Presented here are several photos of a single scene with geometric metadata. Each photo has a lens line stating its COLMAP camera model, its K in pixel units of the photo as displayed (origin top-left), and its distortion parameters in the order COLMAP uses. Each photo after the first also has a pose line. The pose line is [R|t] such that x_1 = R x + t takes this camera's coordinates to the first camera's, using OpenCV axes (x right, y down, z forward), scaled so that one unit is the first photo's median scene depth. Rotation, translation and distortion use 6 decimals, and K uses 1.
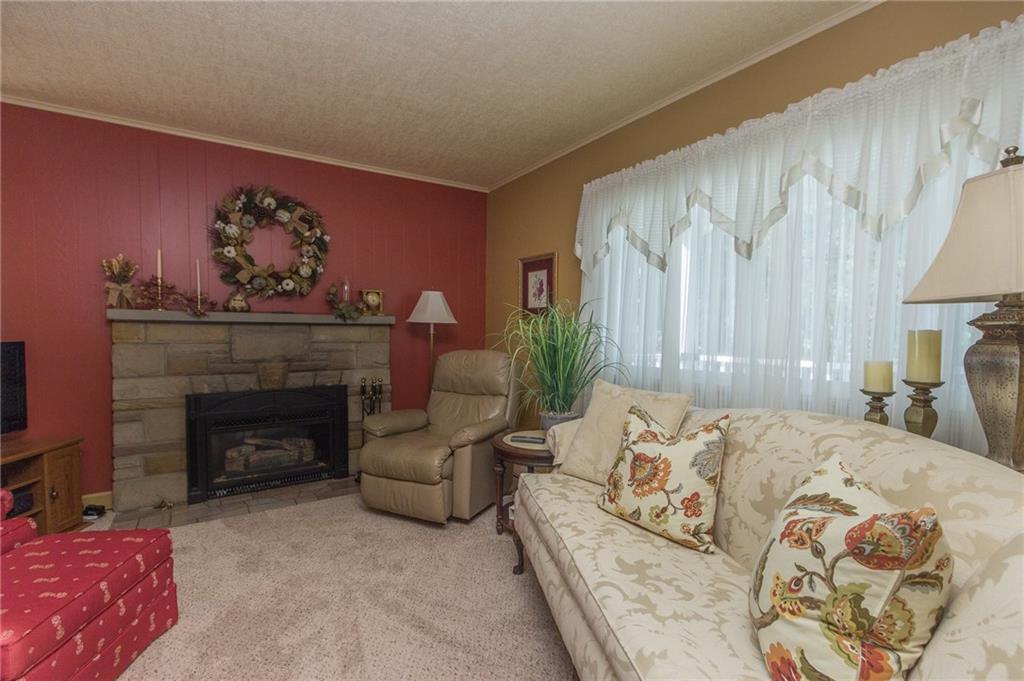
lens RADIAL K [[469.9, 0, 510.6], [0, 469.9, 346.4], [0, 0, 1]] dist [0.006172, -0.001573]
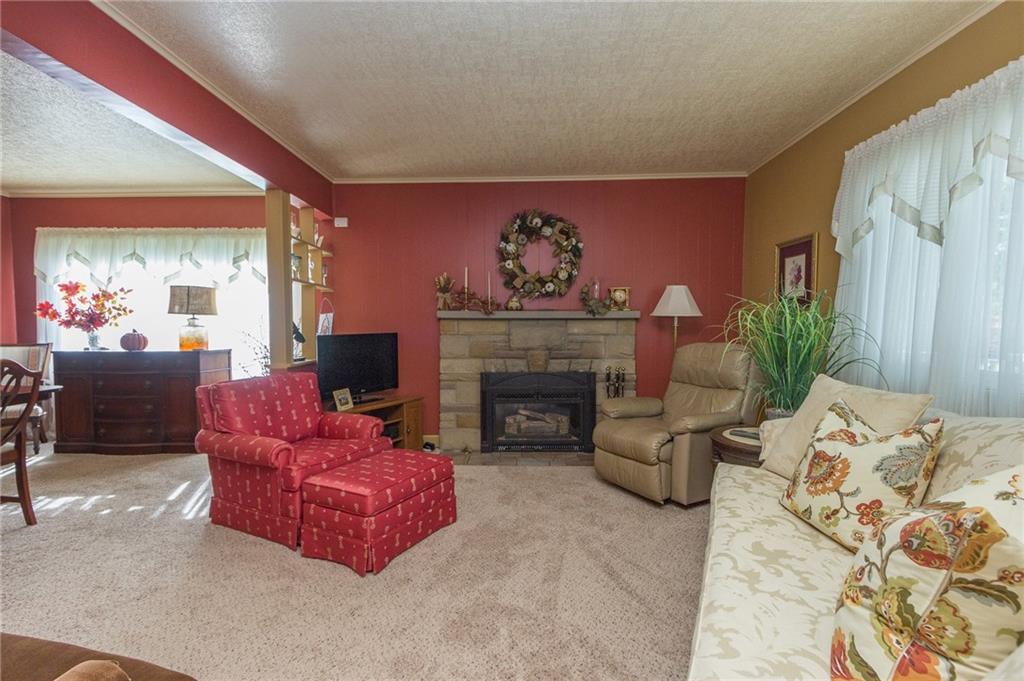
lens RADIAL K [[469.9, 0, 507.3], [0, 469.9, 345.3], [0, 0, 1]] dist [0.006172, -0.001573]
pose [[0.814823, 0.016483, -0.579476, 0.186428], [-0.011898, 0.999861, 0.011710, 0.008652], [0.579588, -0.002647, 0.814905, -0.074215]]
